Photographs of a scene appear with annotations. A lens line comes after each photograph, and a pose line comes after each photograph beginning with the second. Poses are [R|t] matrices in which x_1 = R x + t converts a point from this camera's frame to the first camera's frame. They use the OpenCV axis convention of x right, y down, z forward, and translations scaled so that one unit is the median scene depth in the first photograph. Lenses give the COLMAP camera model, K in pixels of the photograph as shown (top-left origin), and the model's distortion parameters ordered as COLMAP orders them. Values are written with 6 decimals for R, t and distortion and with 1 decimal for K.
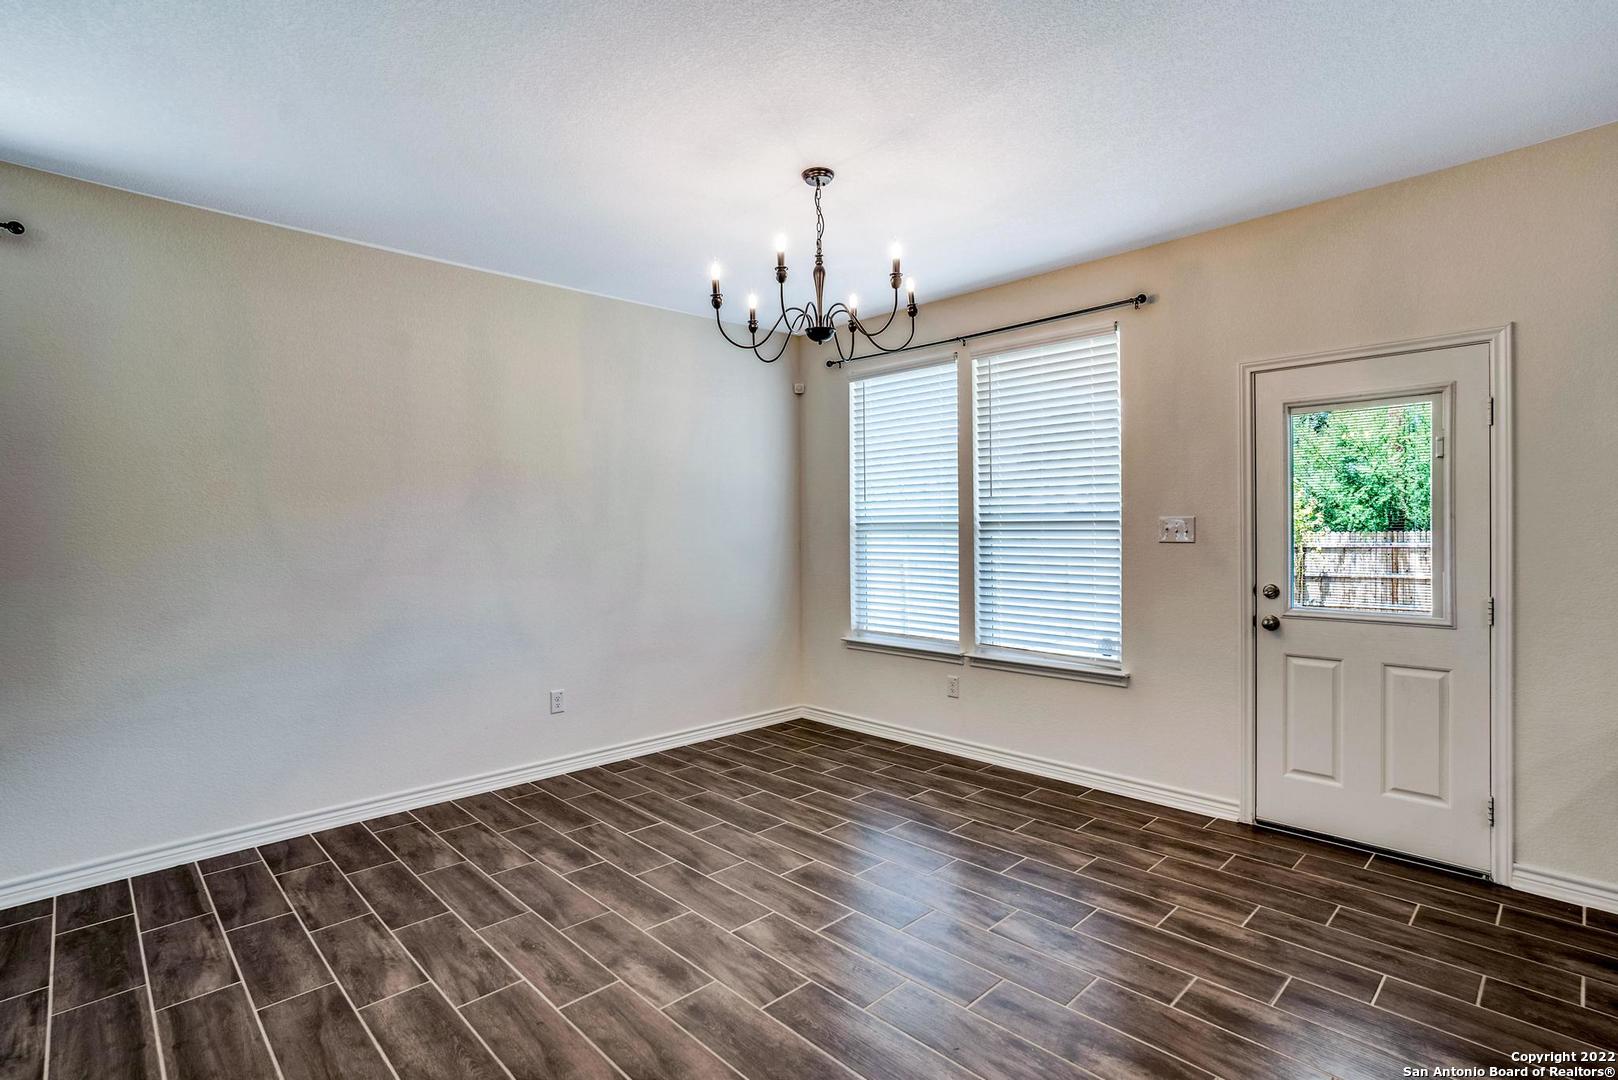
lens RADIAL K [[780.4, 0, 809.0], [0, 780.4, 540.0], [0, 0, 1]] dist [-0.010853, 0.000963]
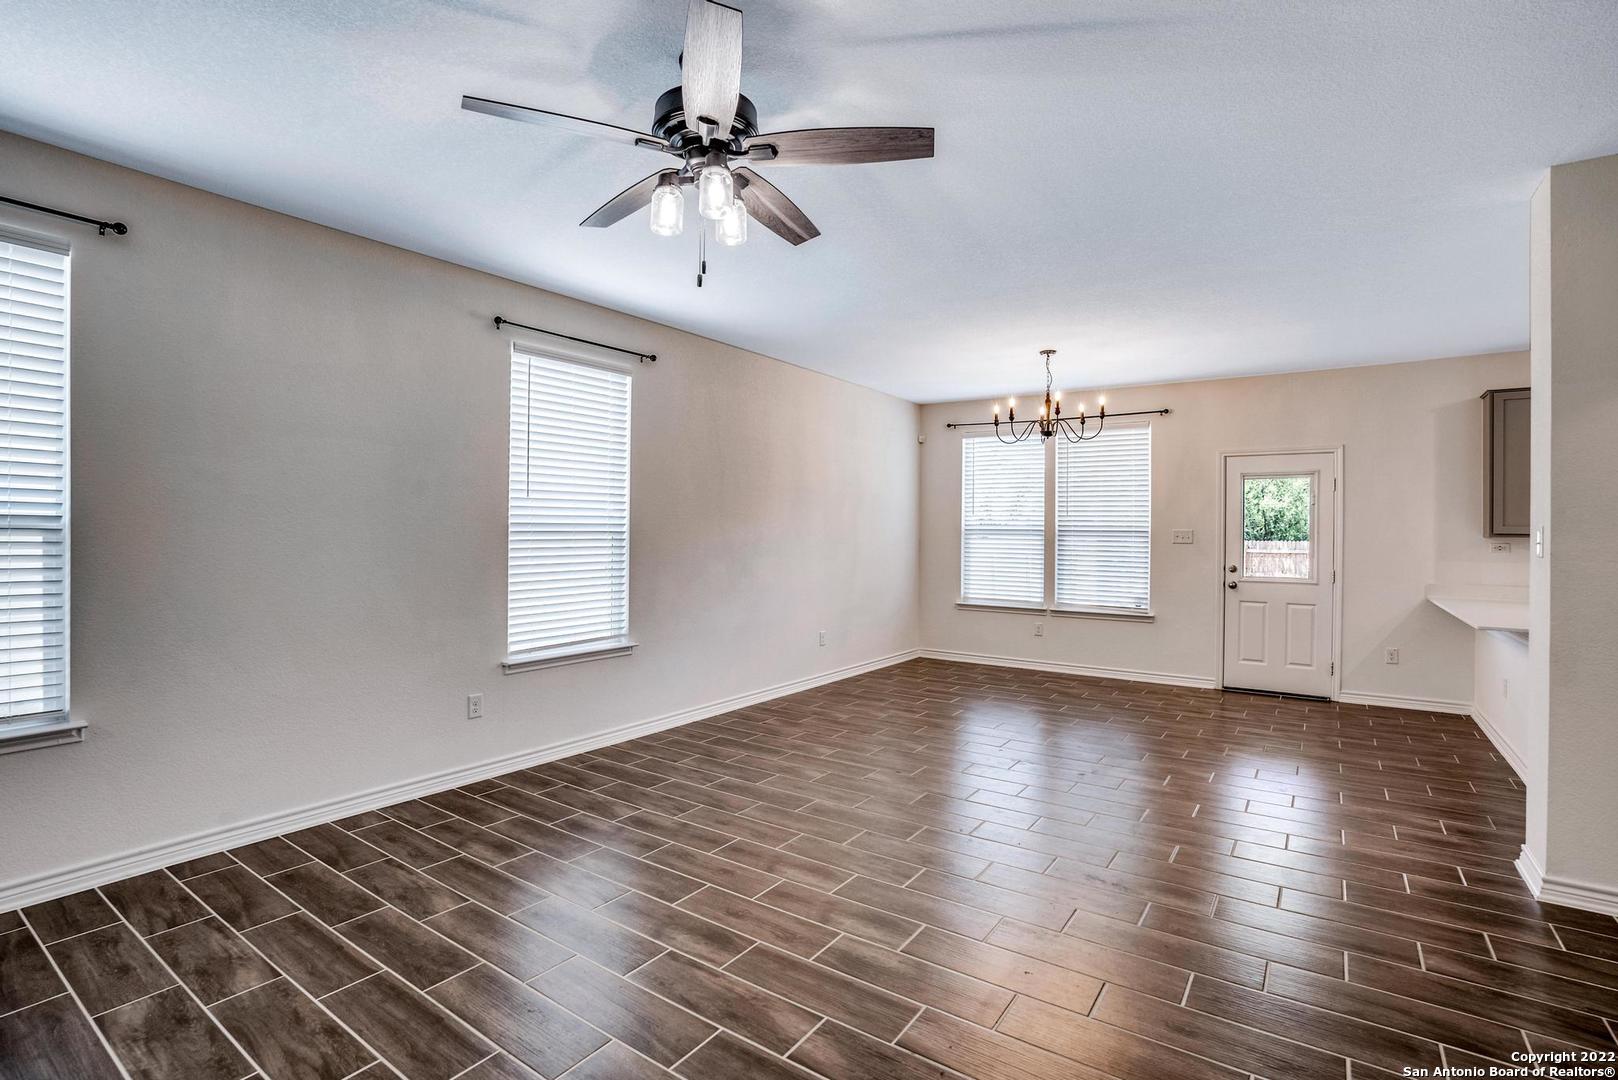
lens RADIAL K [[780.4, 0, 809.0], [0, 780.4, 540.0], [0, 0, 1]] dist [-0.010853, 0.000963]
pose [[0.977932, 0.015852, 0.208323, -0.717114], [-0.015499, 0.999874, -0.003328, 0.013706], [-0.208350, 0.000026, 0.978054, -0.580431]]
